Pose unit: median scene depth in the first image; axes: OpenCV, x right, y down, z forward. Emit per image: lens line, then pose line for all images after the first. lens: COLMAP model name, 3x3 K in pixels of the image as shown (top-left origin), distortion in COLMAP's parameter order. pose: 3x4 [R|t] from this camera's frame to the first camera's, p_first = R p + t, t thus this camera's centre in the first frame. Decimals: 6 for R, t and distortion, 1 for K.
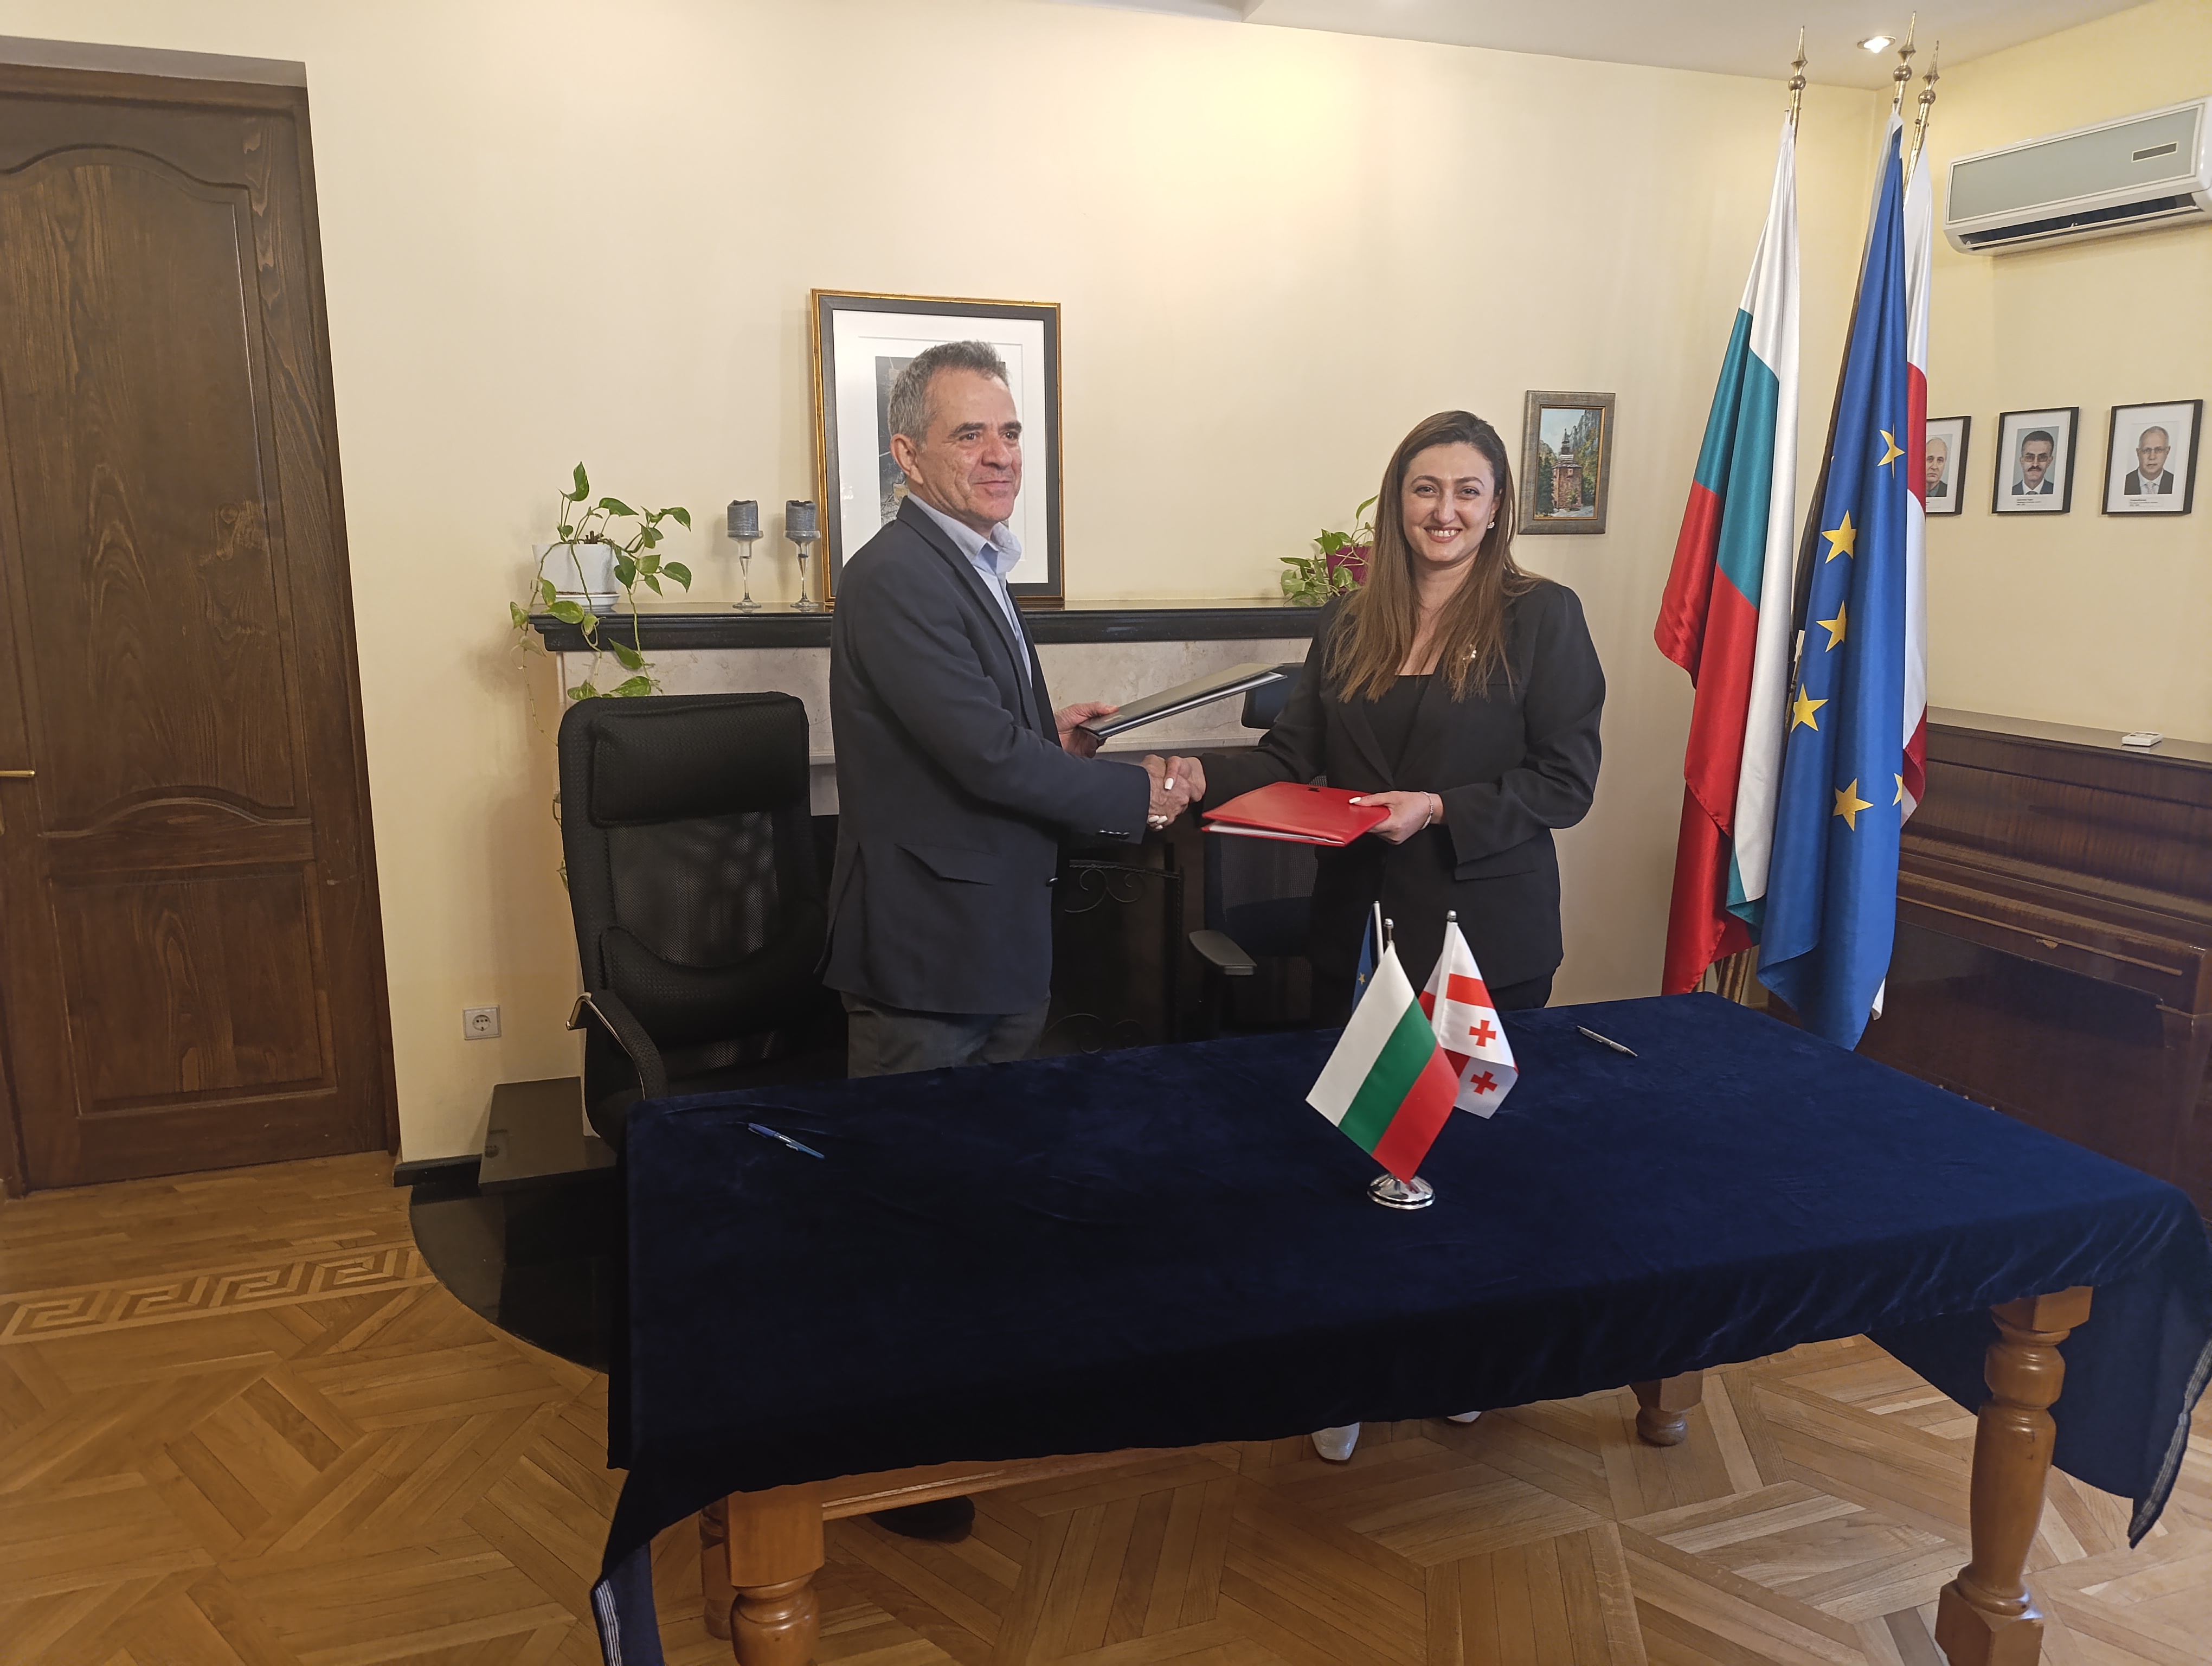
lens RADIAL K [[1562.9, 0, 1093.0], [0, 1562.9, 818.6], [0, 0, 1]] dist [0.041194, -0.046415]
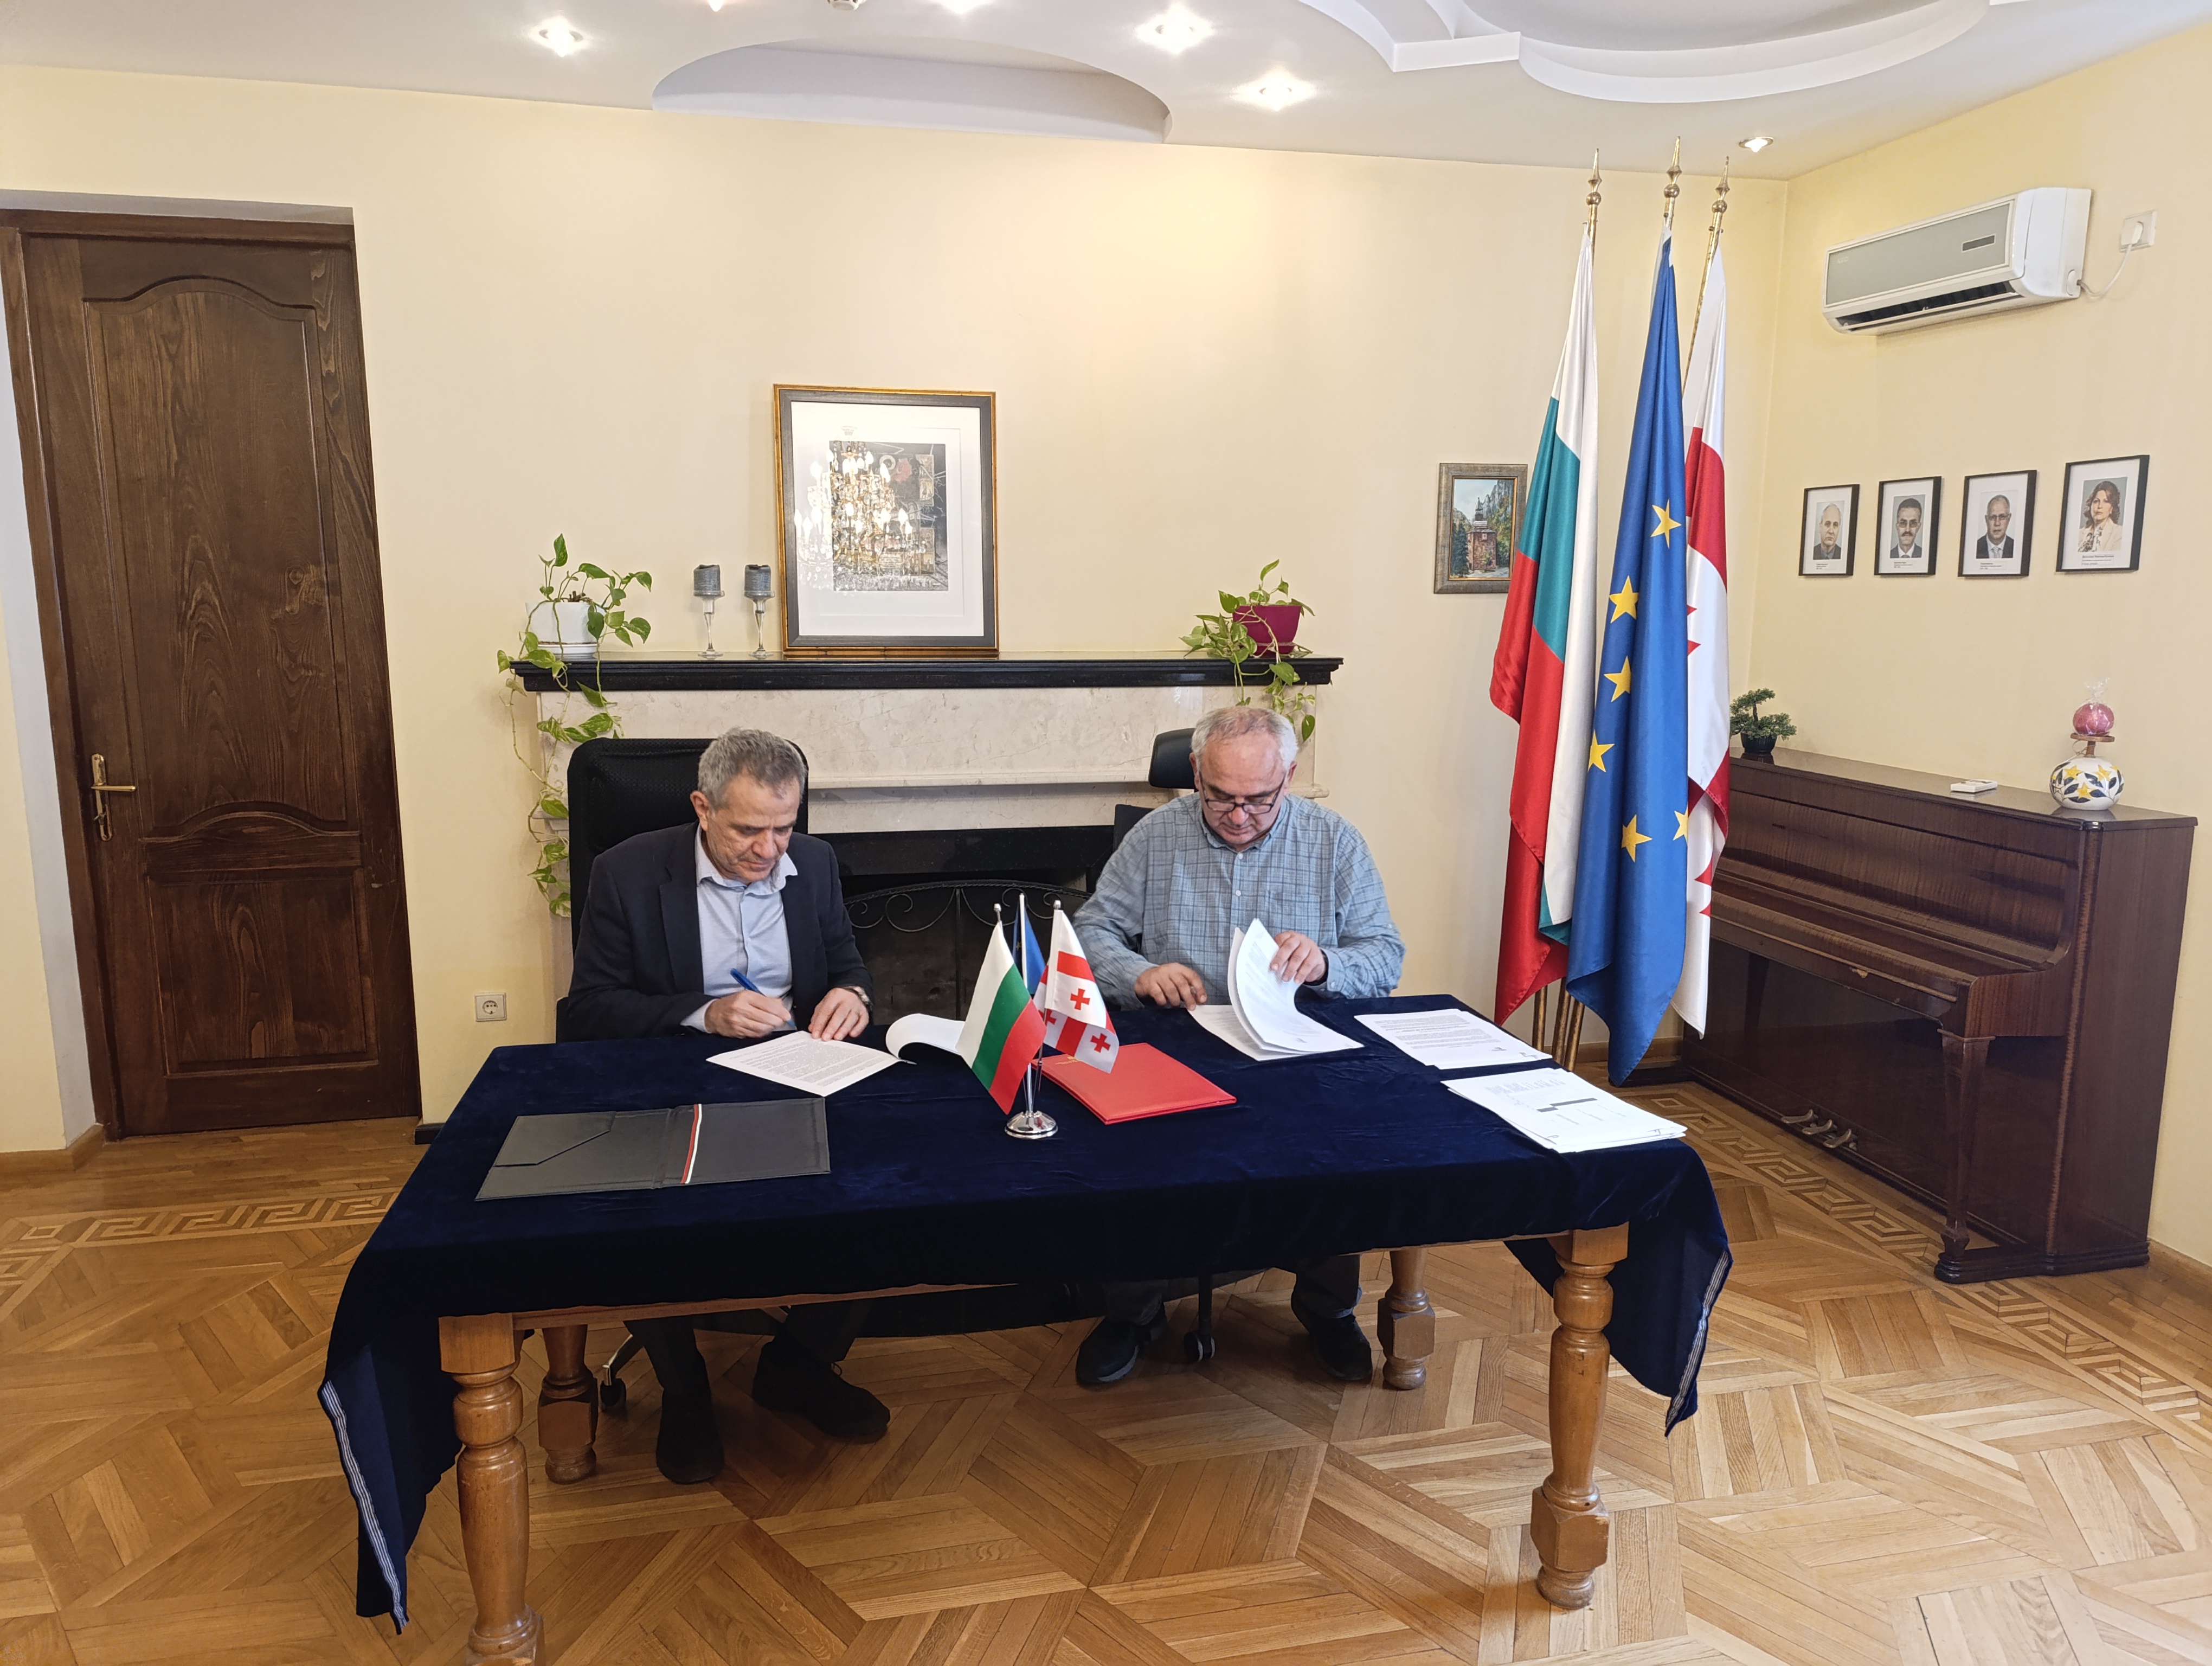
lens RADIAL K [[1563.4, 0, 1106.0], [0, 1563.4, 833.0], [0, 0, 1]] dist [0.042027, -0.043811]
pose [[0.994363, 0.017617, -0.104558, 0.201698], [-0.019948, 0.999575, -0.021281, 0.016596], [0.104139, 0.023247, 0.994291, -0.132058]]
